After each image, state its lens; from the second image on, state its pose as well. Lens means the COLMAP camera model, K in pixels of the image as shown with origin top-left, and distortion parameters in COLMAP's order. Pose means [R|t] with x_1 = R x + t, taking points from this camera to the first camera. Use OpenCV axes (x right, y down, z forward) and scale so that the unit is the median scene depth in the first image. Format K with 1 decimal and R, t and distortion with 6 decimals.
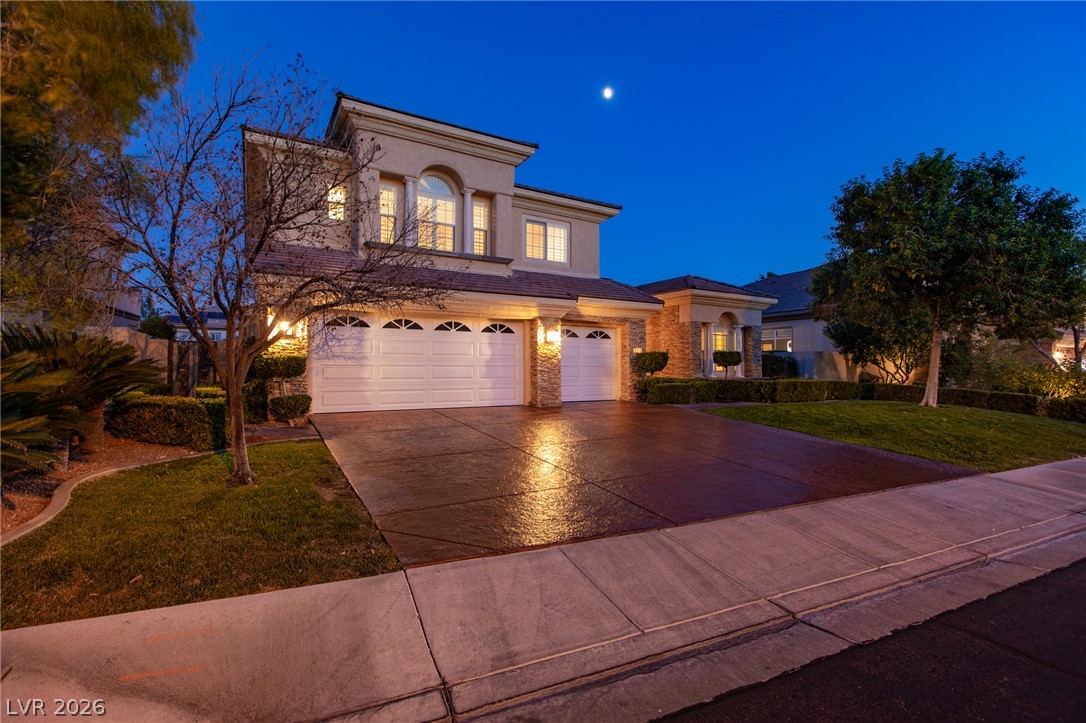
lens RADIAL K [[490.2, 0, 543.0], [0, 490.2, 361.5], [0, 0, 1]] dist [-0.003032, -0.000343]
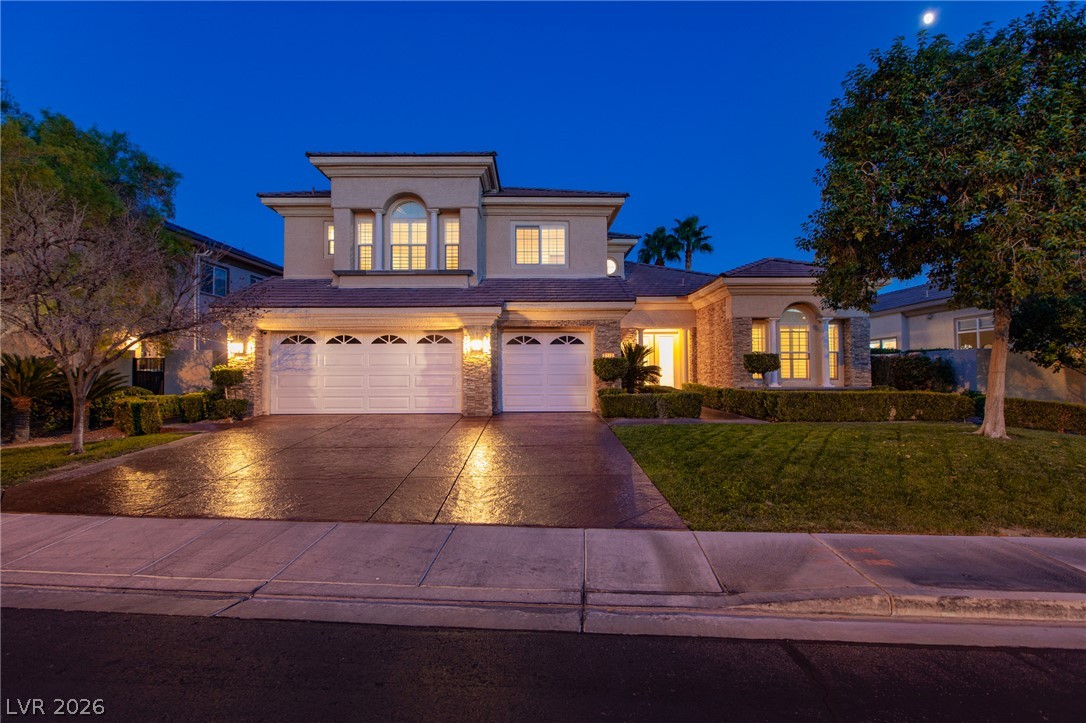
lens RADIAL K [[514.7, 0, 543.0], [0, 514.7, 361.5], [0, 0, 1]] dist [-0.001392, 0.000079]
pose [[0.867631, -0.019221, -0.496837, 0.607258], [0.012645, 0.999782, -0.016596, 0.001045], [0.497048, 0.008117, 0.867685, 0.151173]]
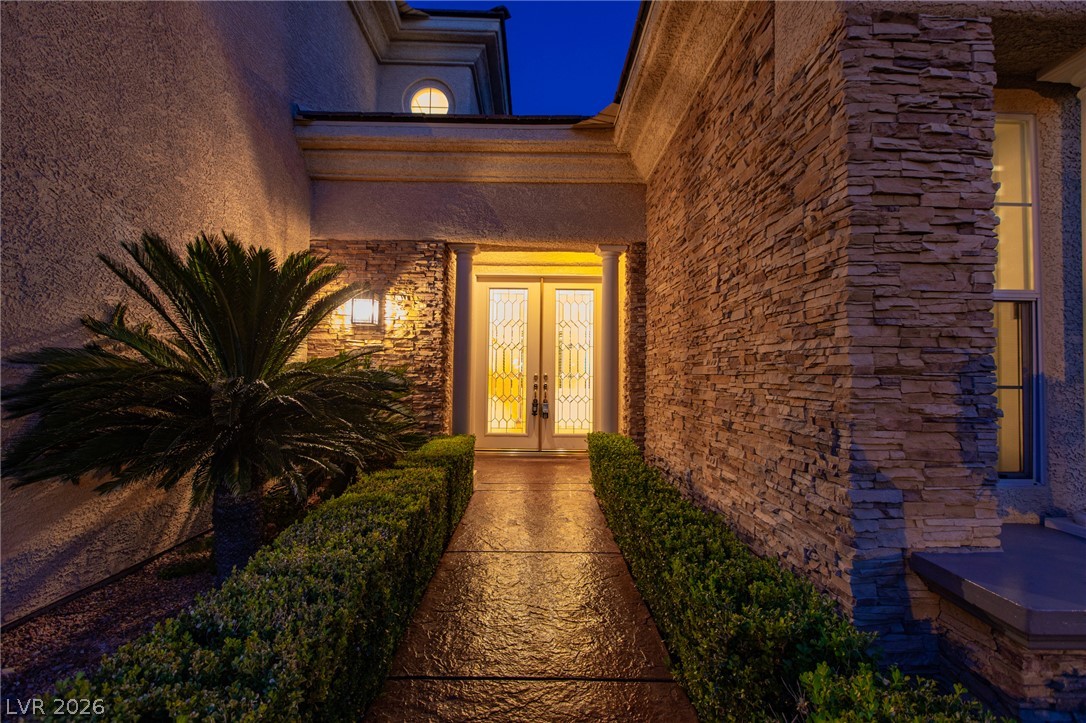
lens RADIAL K [[490.2, 0, 543.0], [0, 490.2, 361.5], [0, 0, 1]] dist [-0.003032, -0.000343]
pose [[0.876536, -0.008435, -0.481262, 0.393214], [-0.004144, 0.999677, -0.025067, -0.003221], [0.481318, 0.023966, 0.876218, 1.185298]]
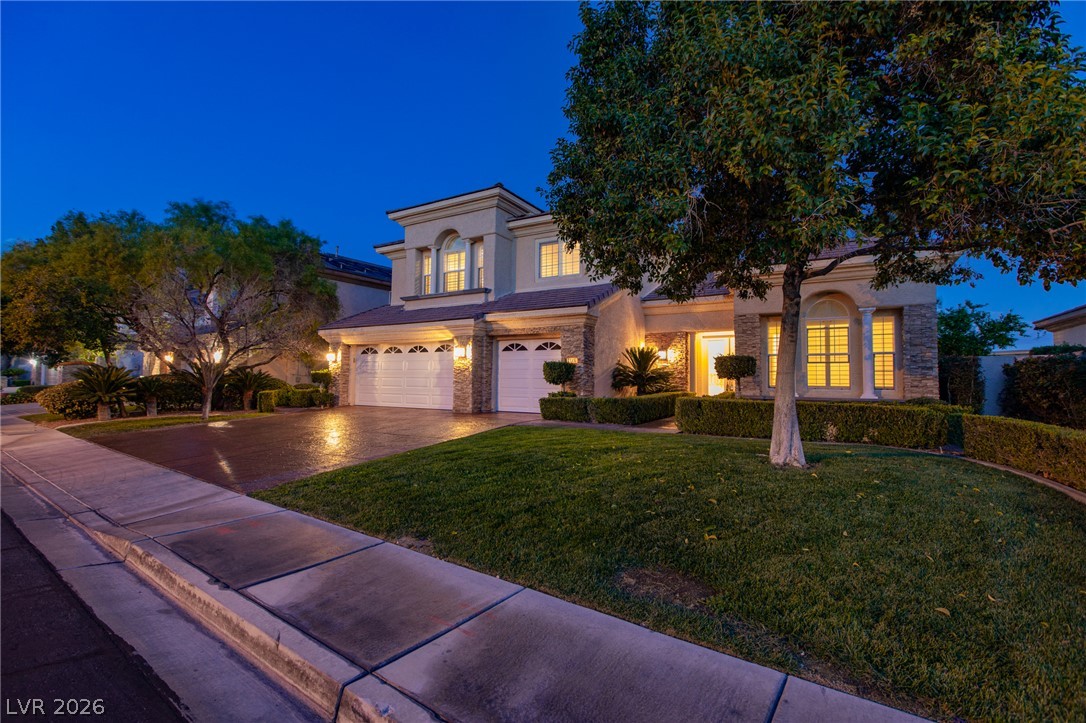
lens RADIAL K [[490.2, 0, 543.0], [0, 490.2, 361.5], [0, 0, 1]] dist [-0.003032, -0.000343]
pose [[0.478697, -0.036126, -0.877237, 1.056049], [0.000742, 0.999169, -0.040743, 0.017379], [0.877980, 0.018853, 0.478326, 0.572795]]
